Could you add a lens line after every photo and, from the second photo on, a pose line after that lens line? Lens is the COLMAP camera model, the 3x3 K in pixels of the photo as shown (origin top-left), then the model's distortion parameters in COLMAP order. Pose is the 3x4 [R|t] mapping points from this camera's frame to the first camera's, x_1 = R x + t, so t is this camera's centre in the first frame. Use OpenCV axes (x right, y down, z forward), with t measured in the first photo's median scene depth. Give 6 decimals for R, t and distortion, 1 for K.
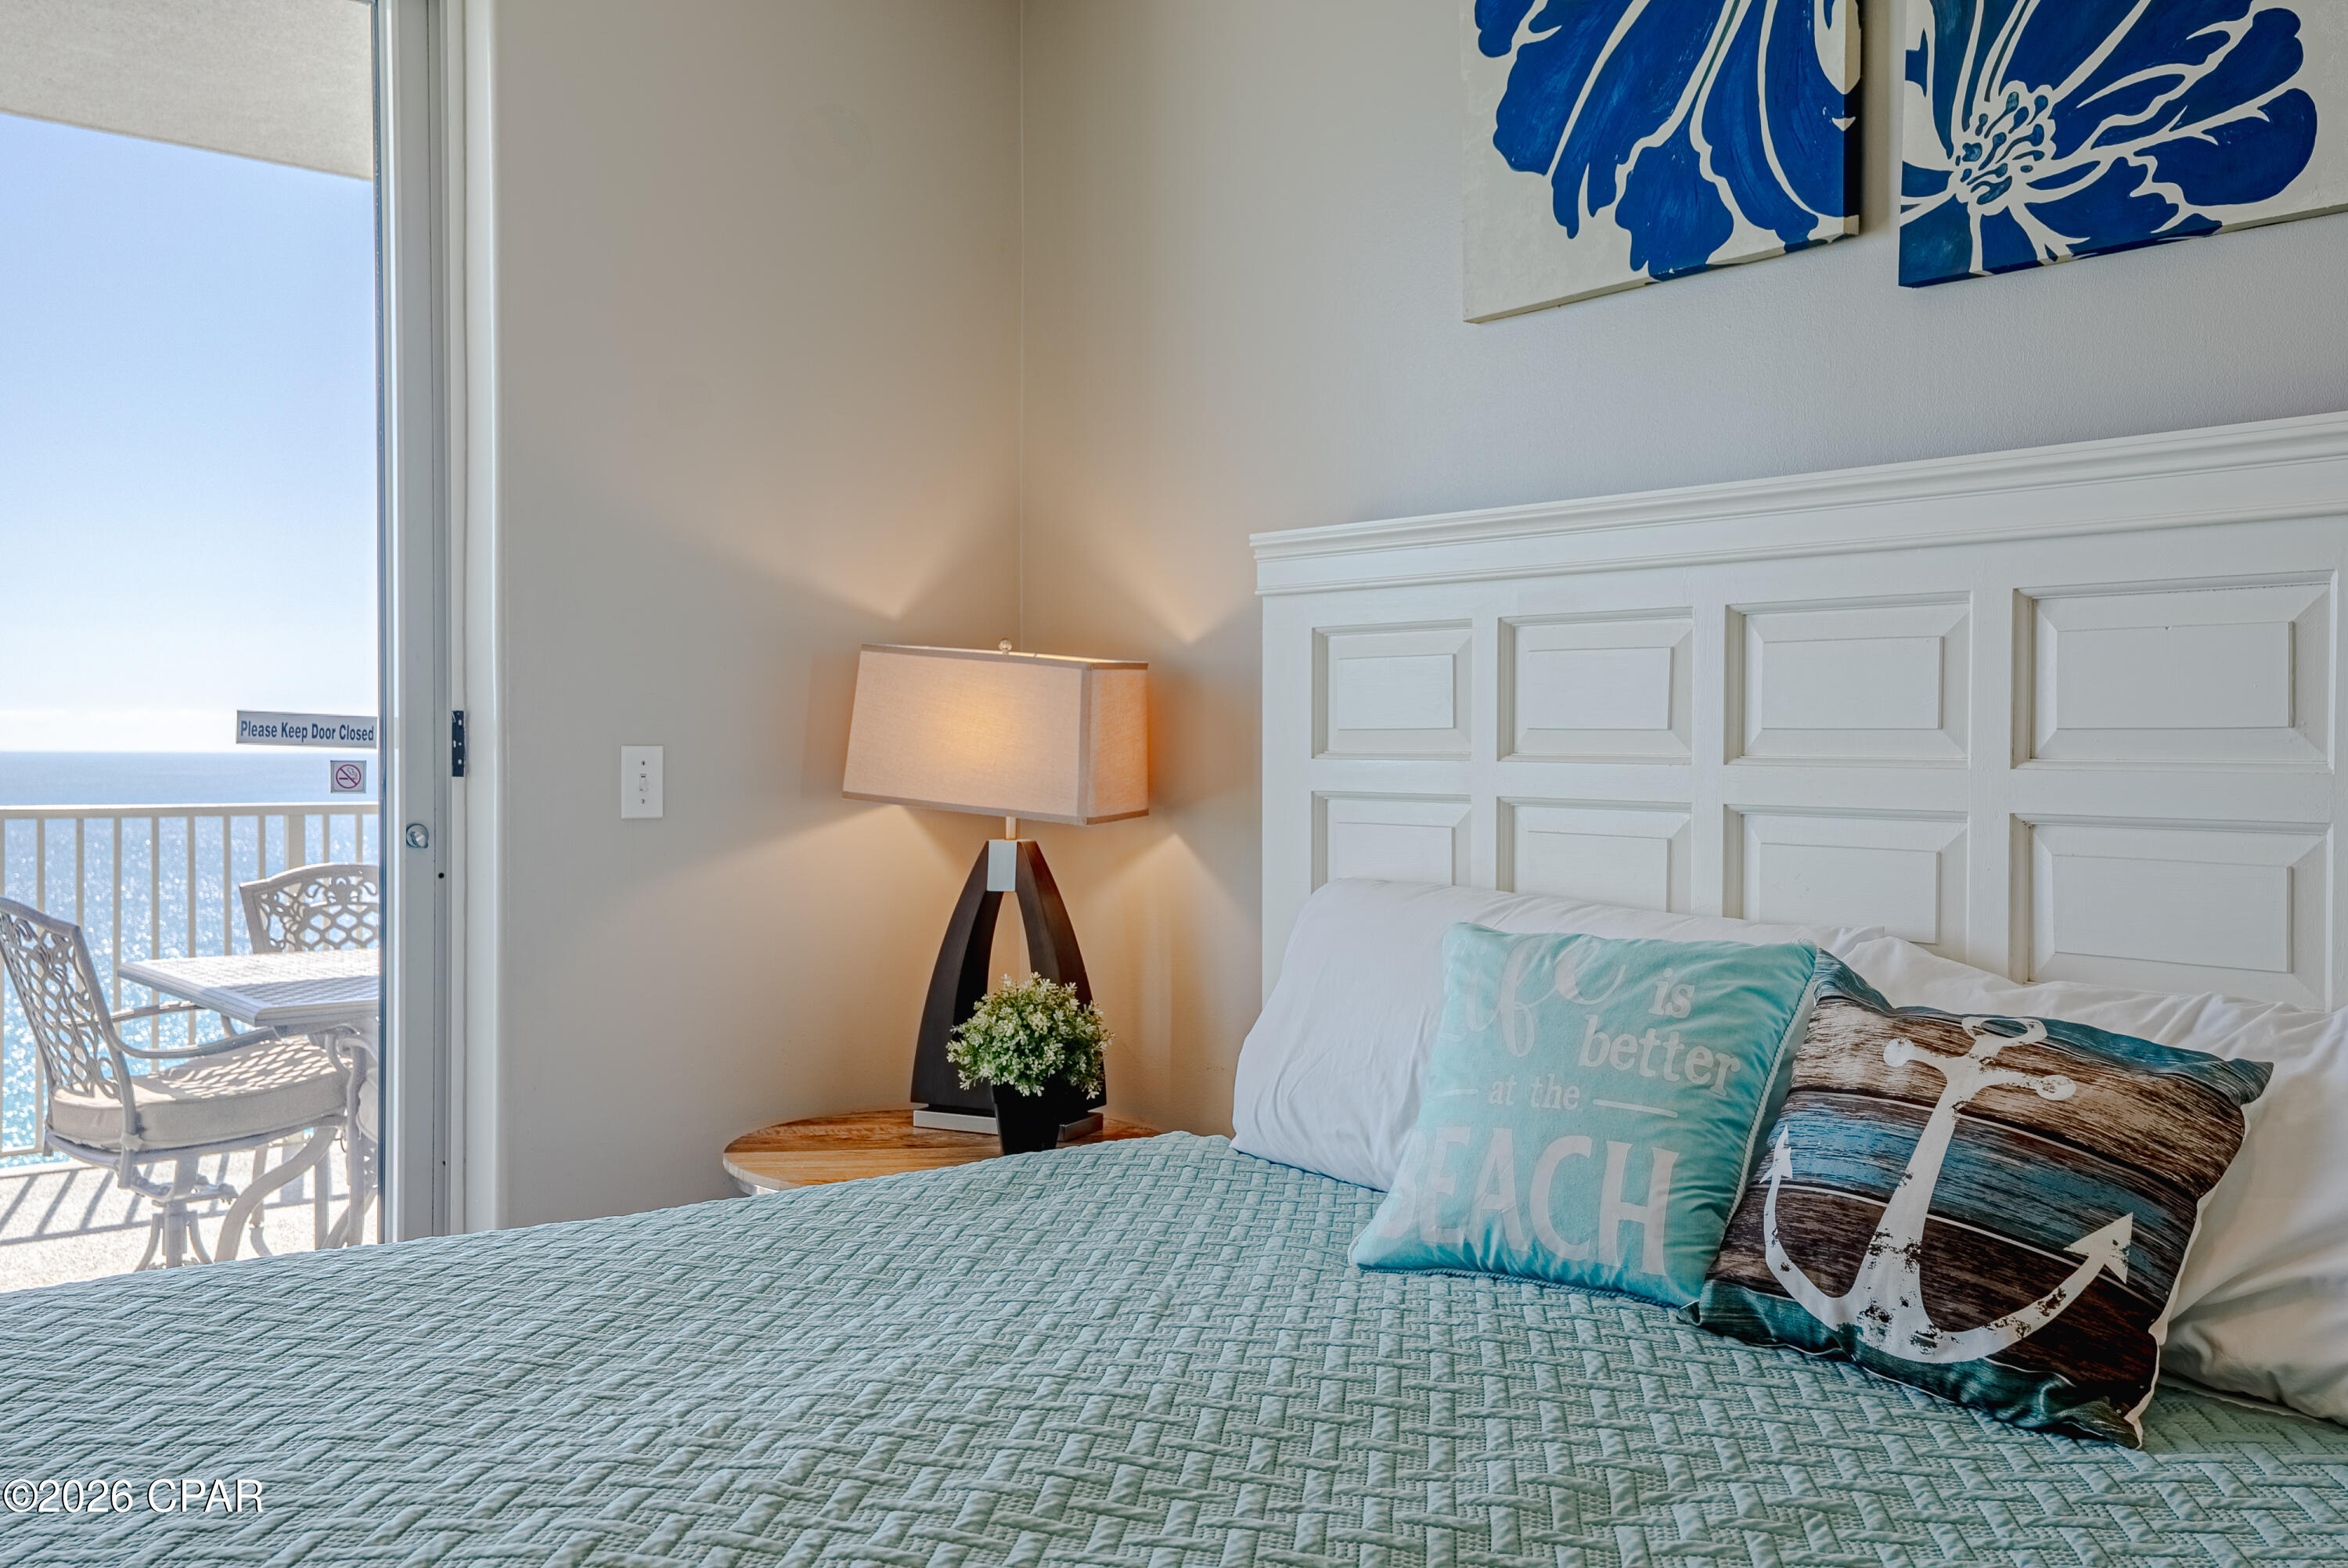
lens RADIAL K [[2072.6, 0, 1174.0], [0, 2072.6, 784.0], [0, 0, 1]] dist [0.073659, 0.008393]
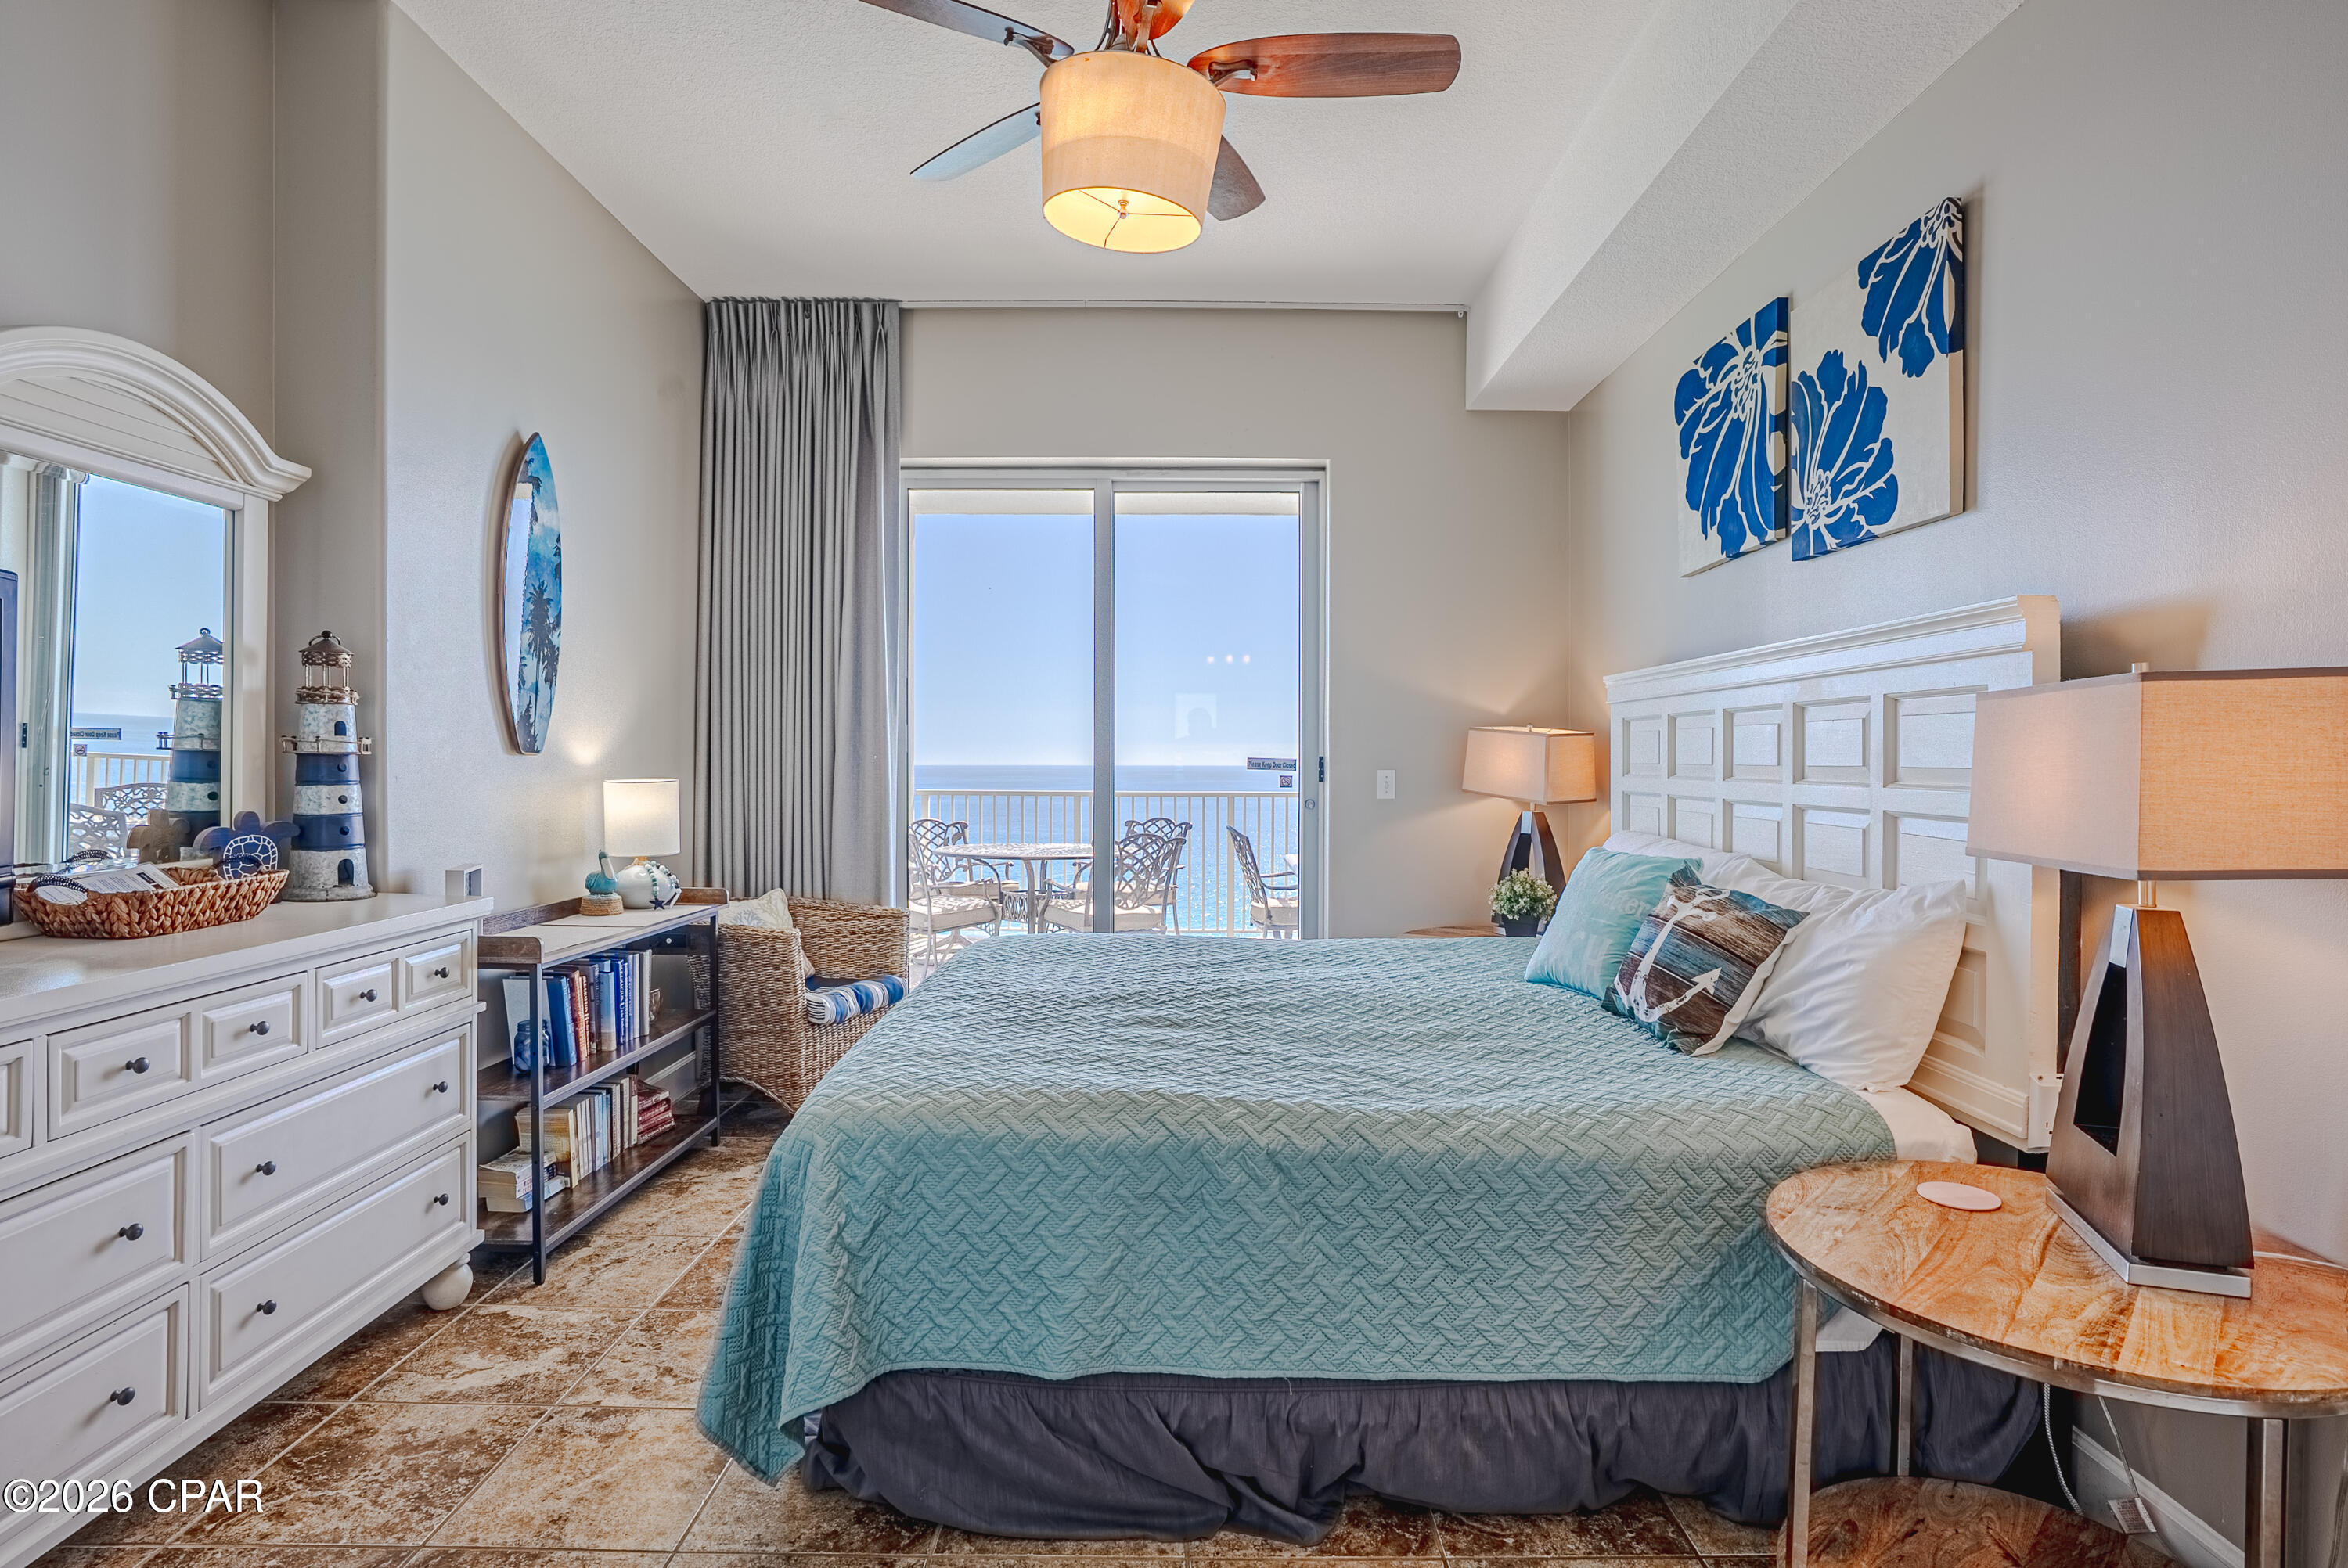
lens RADIAL K [[1141.3, 0, 1186.4], [0, 1141.3, 779.2], [0, 0, 1]] dist [-0.067714, 0.030775]
pose [[0.767947, 0.005745, -0.640488, 0.635129], [-0.008700, 0.999961, -0.001461, -0.004733], [0.640455, 0.006694, 0.767967, -0.303193]]
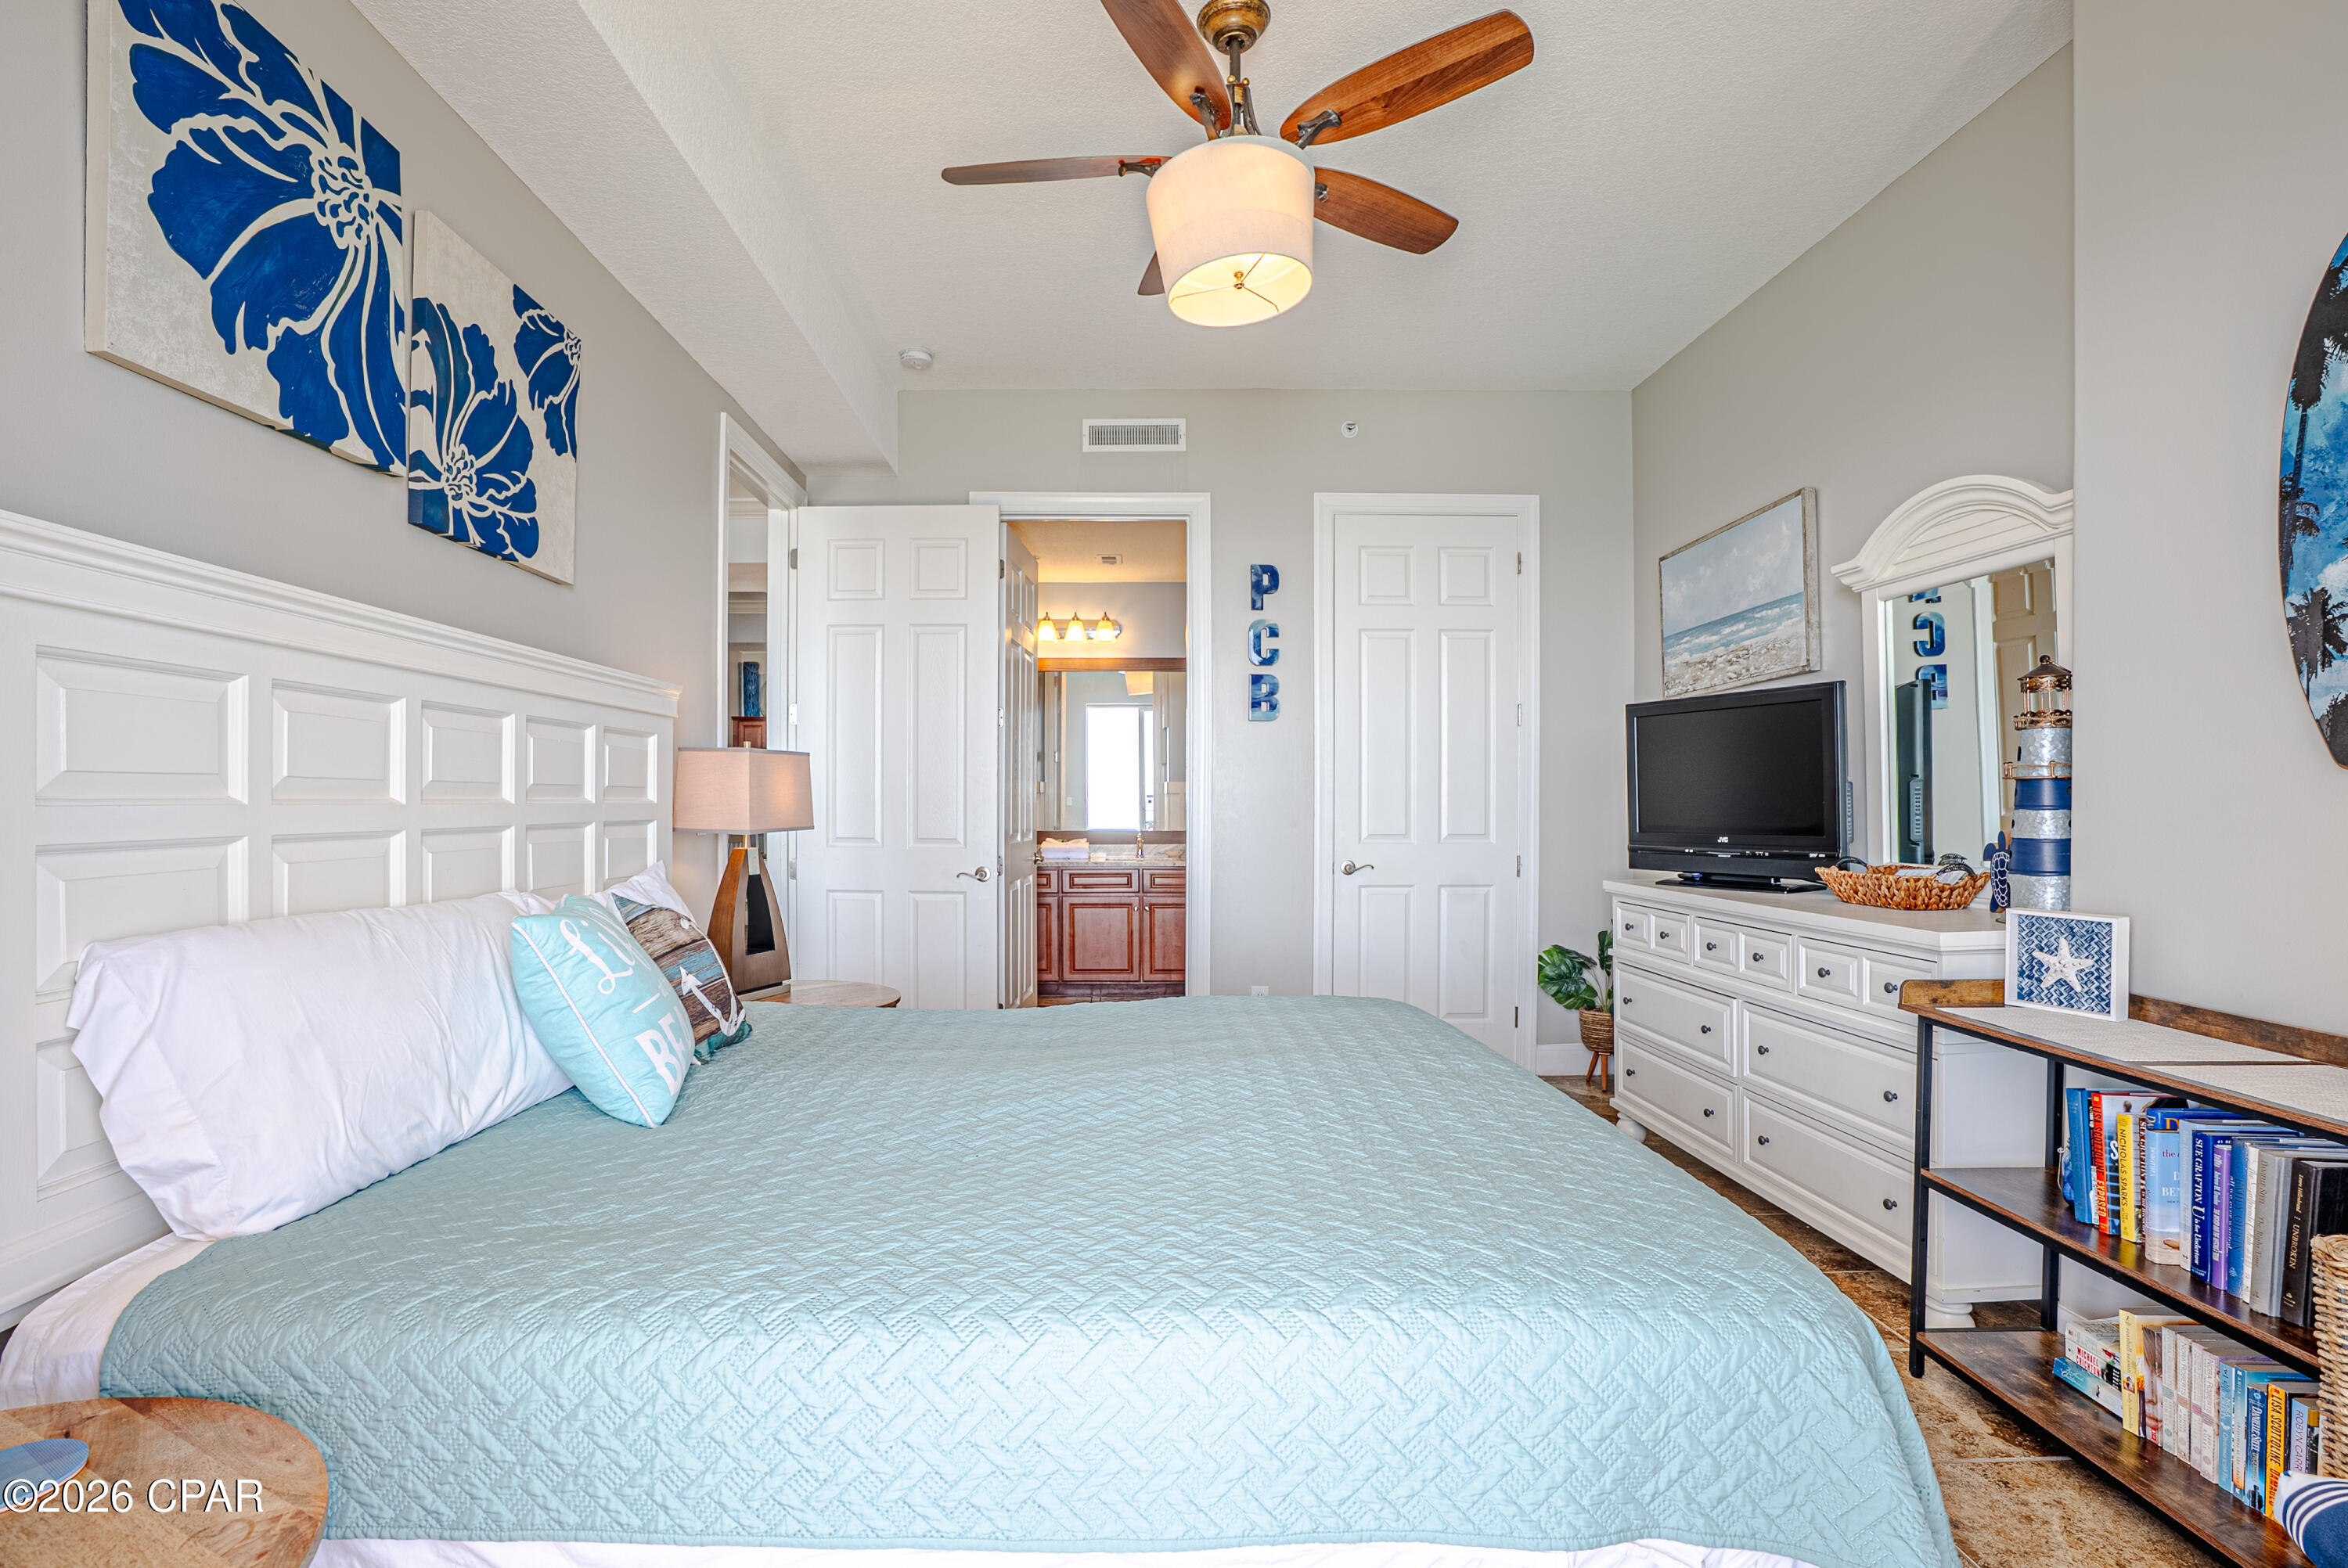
lens RADIAL K [[1088.4, 0, 1176.1], [0, 1088.4, 777.1], [0, 0, 1]] dist [-0.070655, 0.024735]
pose [[-0.801756, 0.002176, 0.597648, -0.687283], [0.004266, 0.999989, 0.002083, -0.031251], [-0.597637, 0.004220, -0.801756, 1.380227]]
